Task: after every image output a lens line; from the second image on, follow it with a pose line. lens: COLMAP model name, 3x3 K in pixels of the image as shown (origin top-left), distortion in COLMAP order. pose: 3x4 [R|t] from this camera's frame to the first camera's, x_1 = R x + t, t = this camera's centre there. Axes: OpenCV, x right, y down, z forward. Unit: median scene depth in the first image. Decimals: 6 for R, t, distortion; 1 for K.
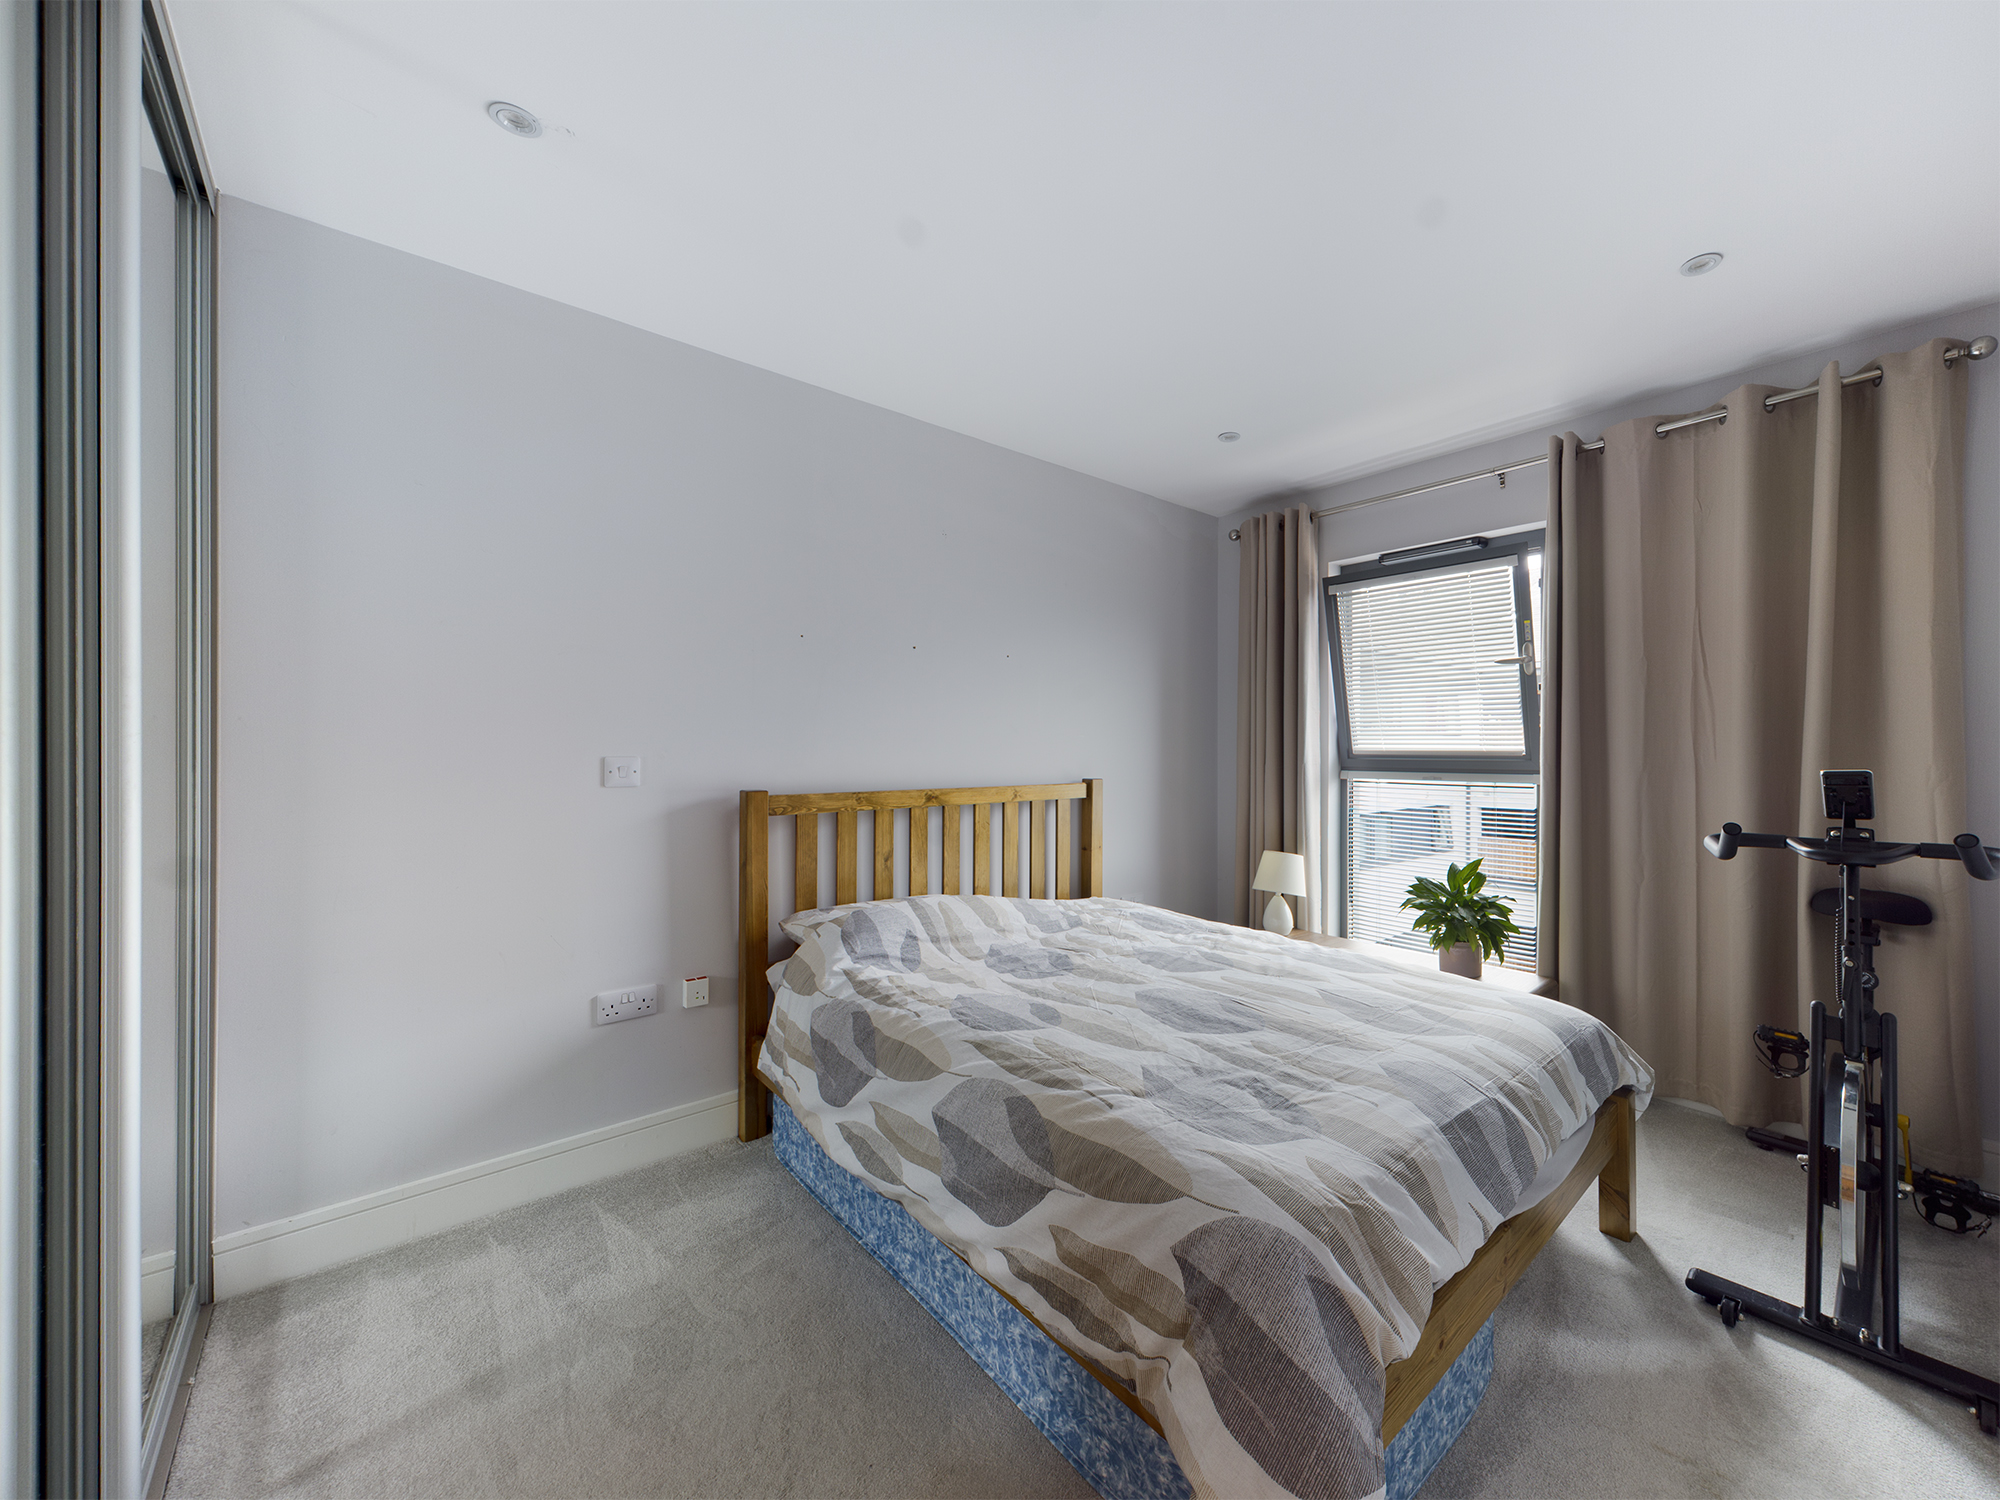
lens RADIAL K [[865.5, 0, 1000.0], [0, 865.5, 750.0], [0, 0, 1]] dist [-0.001014, 0.000231]
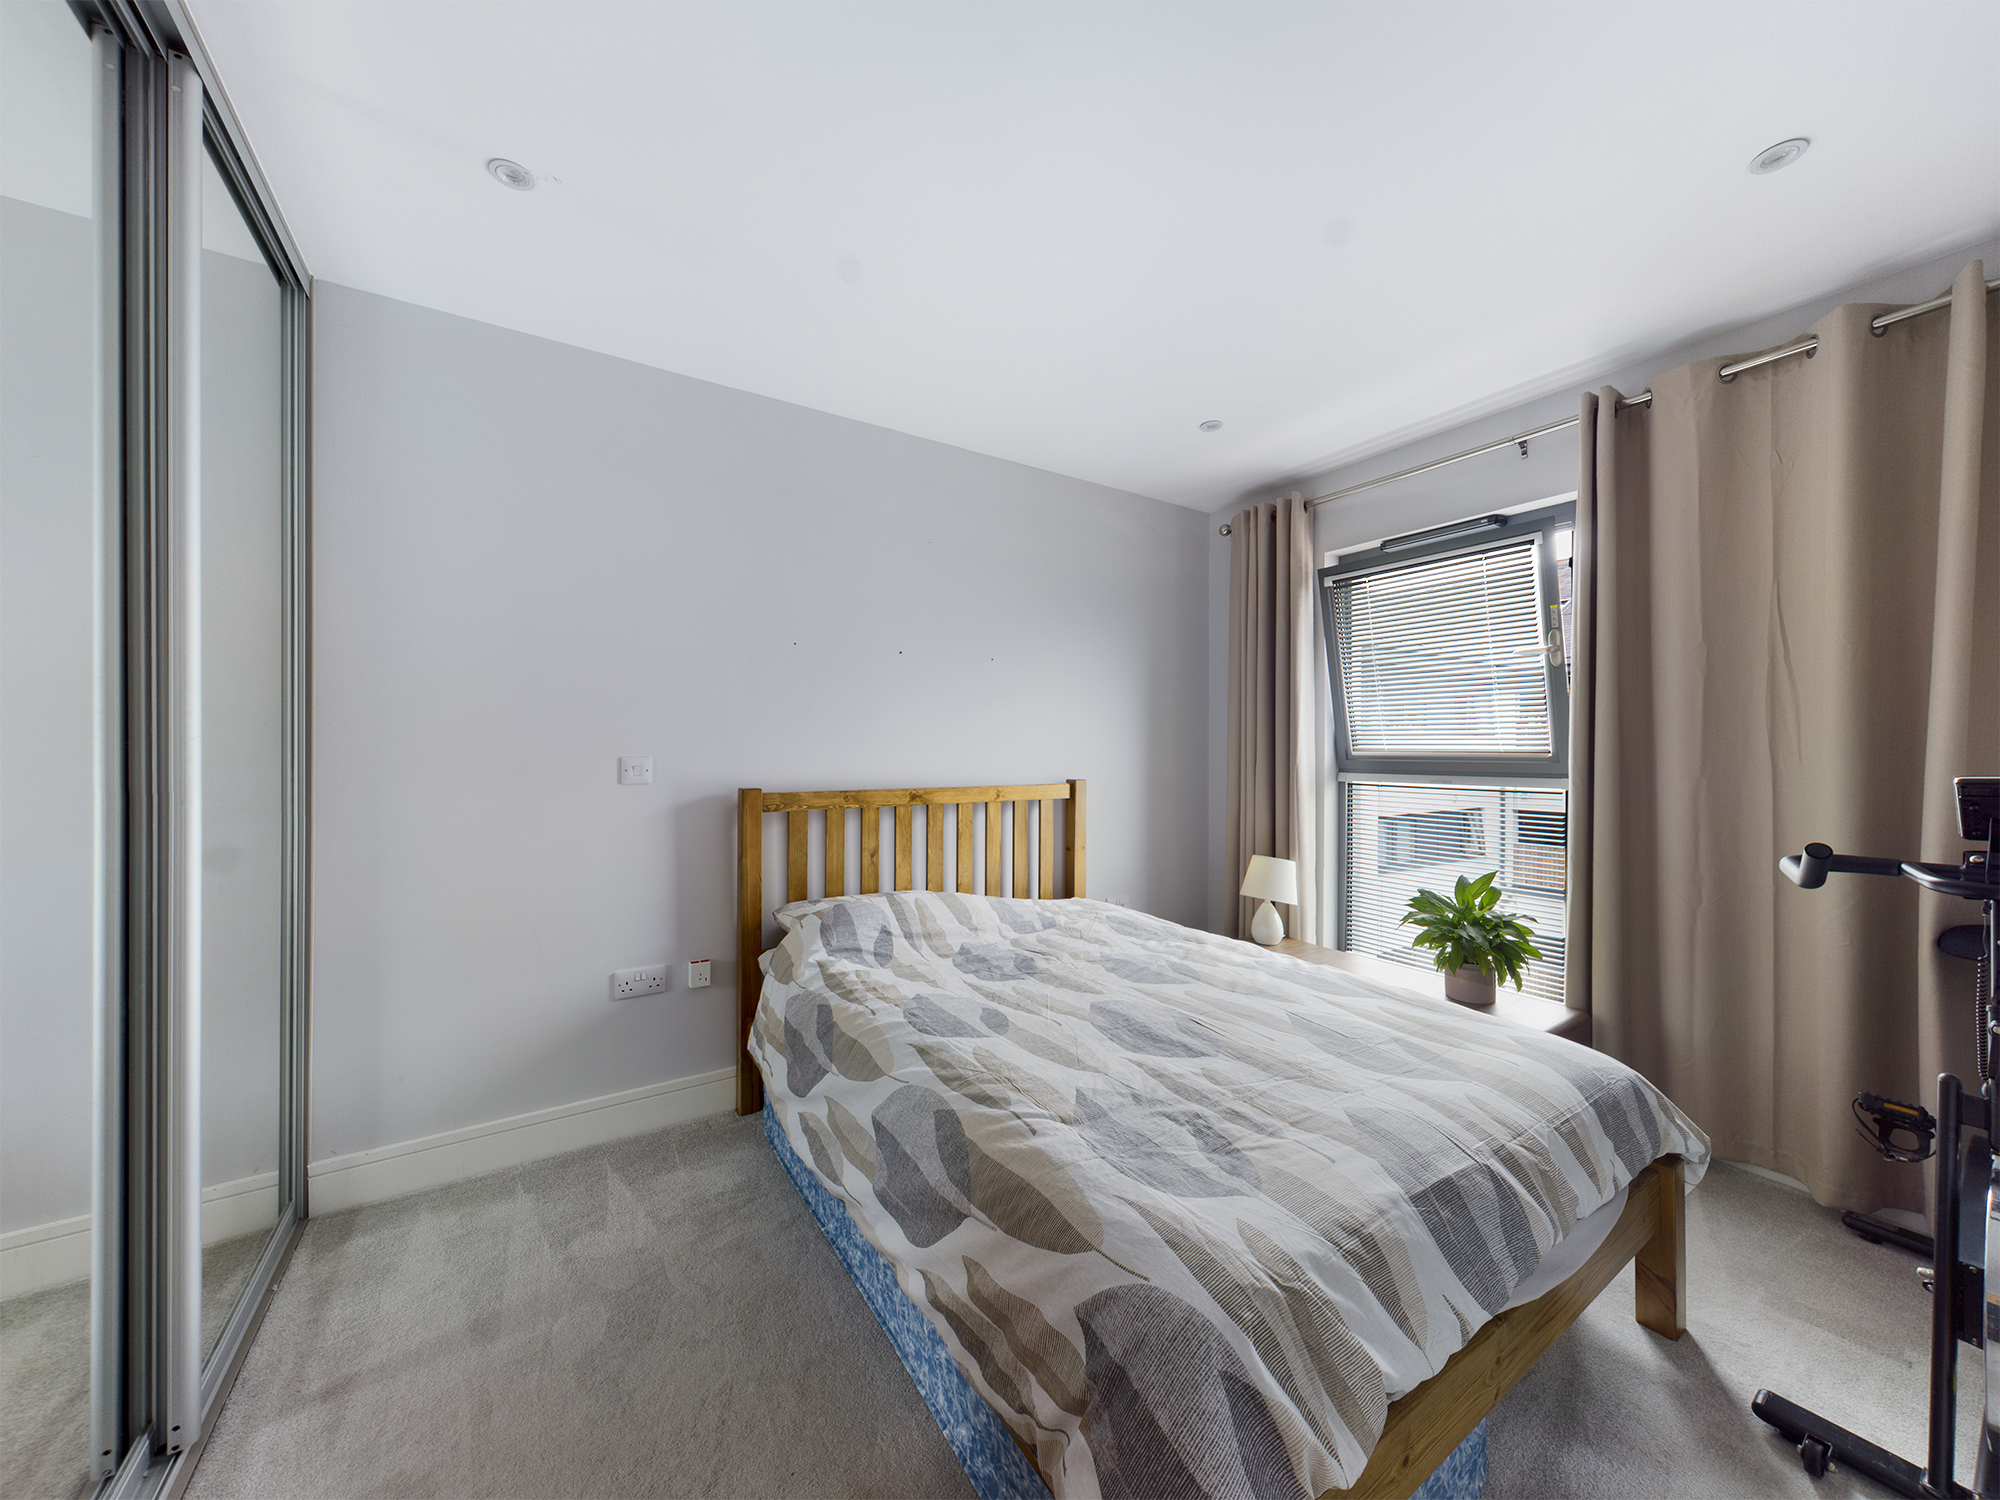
lens RADIAL K [[713.6, 0, 1000.0], [0, 713.6, 750.0], [0, 0, 1]] dist [0.000318, -0.000160]
pose [[0.985836, 0.000201, -0.167713, 0.198141], [0.000018, 0.999999, 0.001306, -0.002186], [0.167713, -0.001290, 0.985835, 0.210310]]
